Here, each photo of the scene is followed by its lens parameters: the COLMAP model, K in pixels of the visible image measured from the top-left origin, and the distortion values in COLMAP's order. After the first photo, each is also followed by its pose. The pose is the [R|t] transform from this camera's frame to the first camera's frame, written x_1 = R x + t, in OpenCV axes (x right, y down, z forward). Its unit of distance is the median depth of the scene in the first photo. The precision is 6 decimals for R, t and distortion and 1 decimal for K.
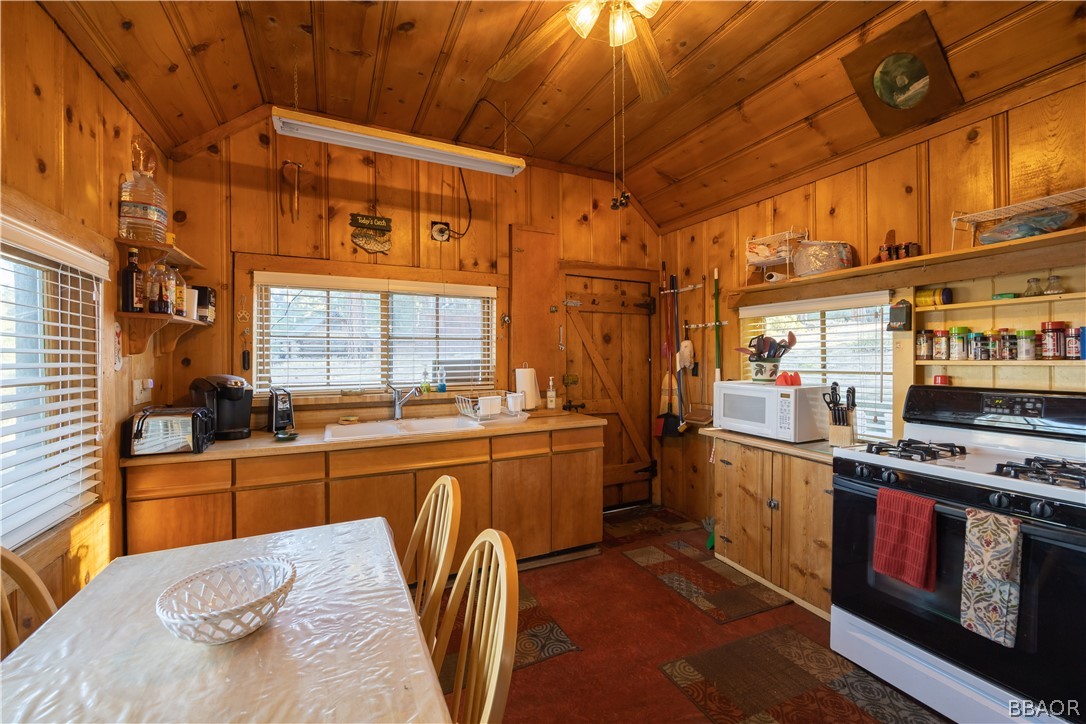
lens RADIAL K [[431.1, 0, 543.0], [0, 431.1, 362.0], [0, 0, 1]] dist [-0.000137, 0.000111]
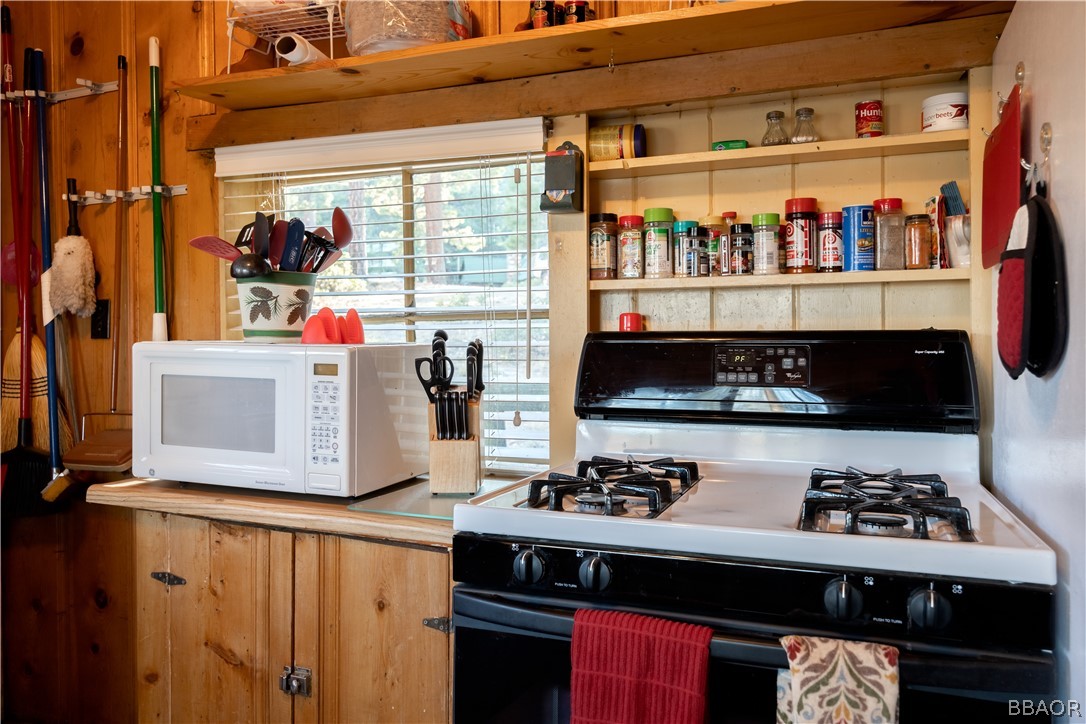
lens RADIAL K [[773.0, 0, 543.0], [0, 773.0, 362.0], [0, 0, 1]] dist [-0.004156, -0.001200]
pose [[0.713448, -0.012218, 0.700602, 0.255846], [0.001034, 0.999865, 0.016384, 0.065093], [-0.700707, -0.010965, 0.713364, 0.441414]]
